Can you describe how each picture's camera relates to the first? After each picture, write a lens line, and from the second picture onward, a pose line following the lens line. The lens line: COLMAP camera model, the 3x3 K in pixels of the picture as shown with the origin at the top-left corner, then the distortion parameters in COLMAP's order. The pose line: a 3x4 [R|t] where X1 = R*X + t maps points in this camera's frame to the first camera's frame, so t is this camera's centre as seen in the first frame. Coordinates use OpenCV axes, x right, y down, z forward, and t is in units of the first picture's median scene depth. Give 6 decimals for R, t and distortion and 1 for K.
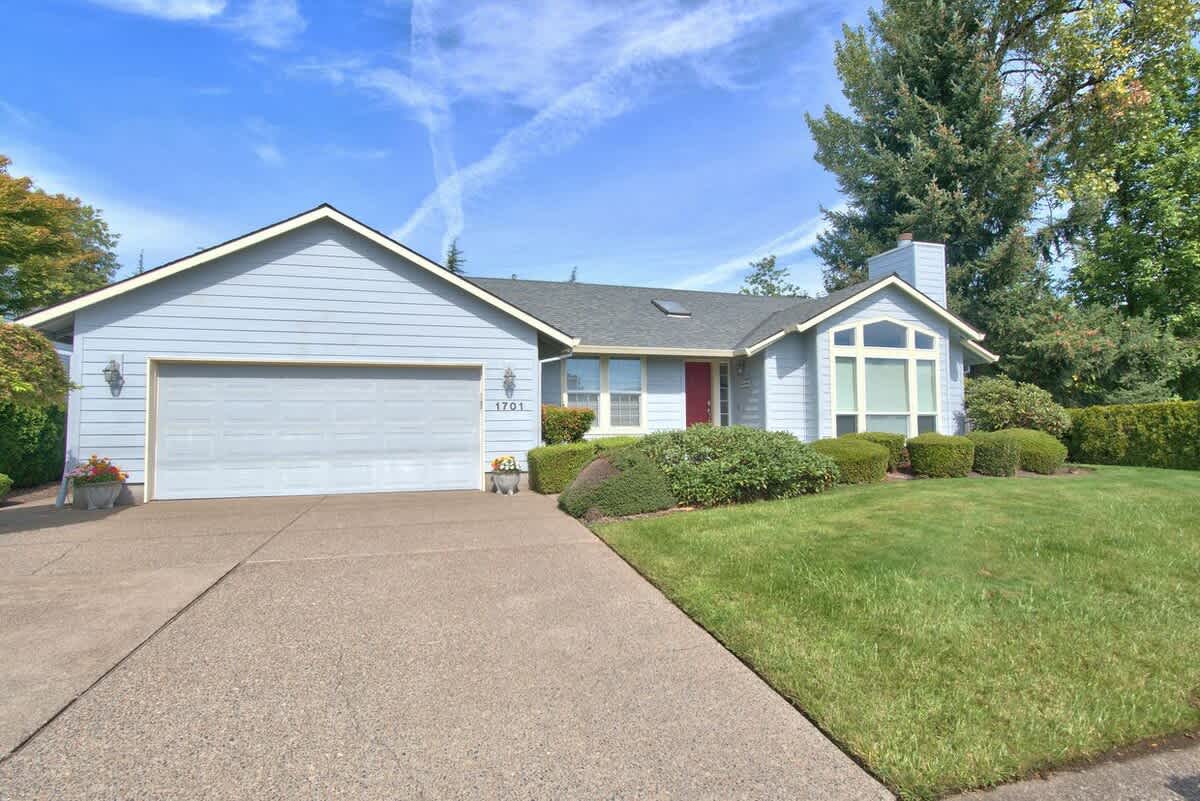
lens RADIAL K [[579.1, 0, 599.5], [0, 579.1, 396.7], [0, 0, 1]] dist [-0.018673, 0.001030]
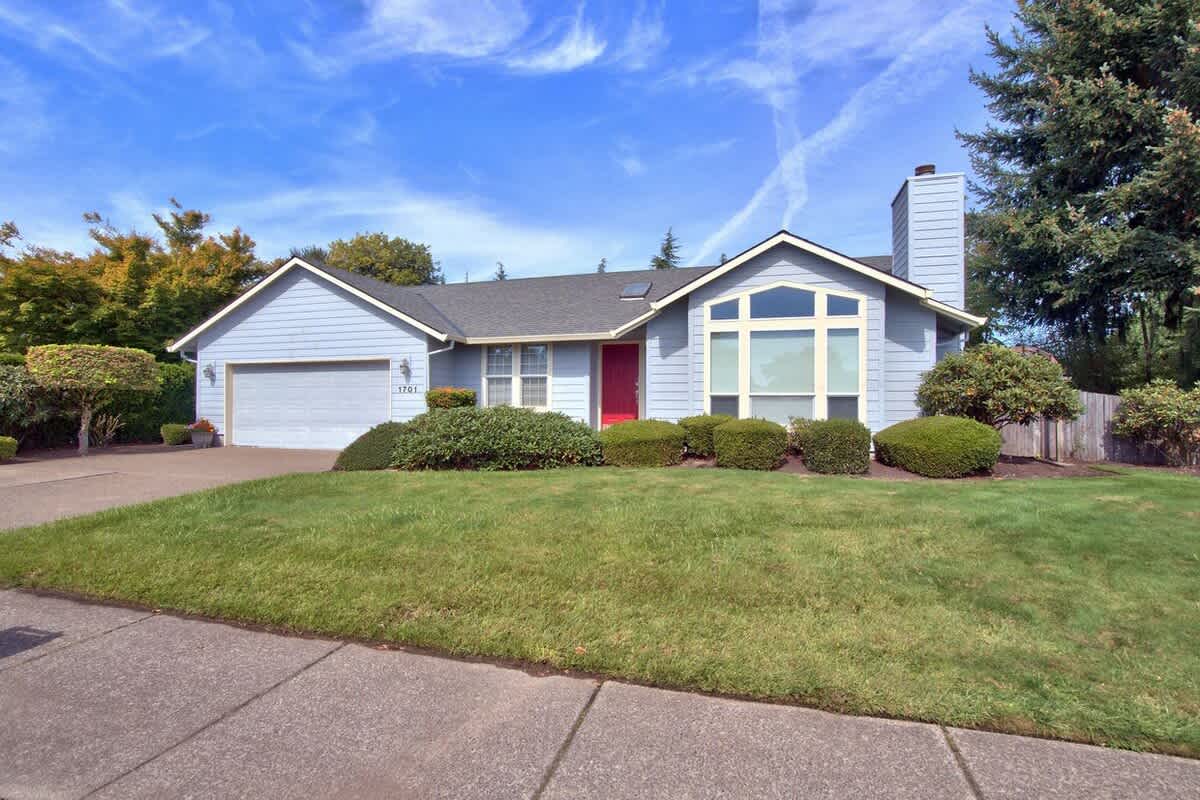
lens RADIAL K [[582.7, 0, 606.8], [0, 582.7, 402.9], [0, 0, 1]] dist [0.001840, 0.001813]
pose [[0.838405, 0.006207, -0.545012, 0.773402], [0.019607, 0.998945, 0.041538, 0.000865], [0.544695, -0.045512, 0.837398, 0.121827]]
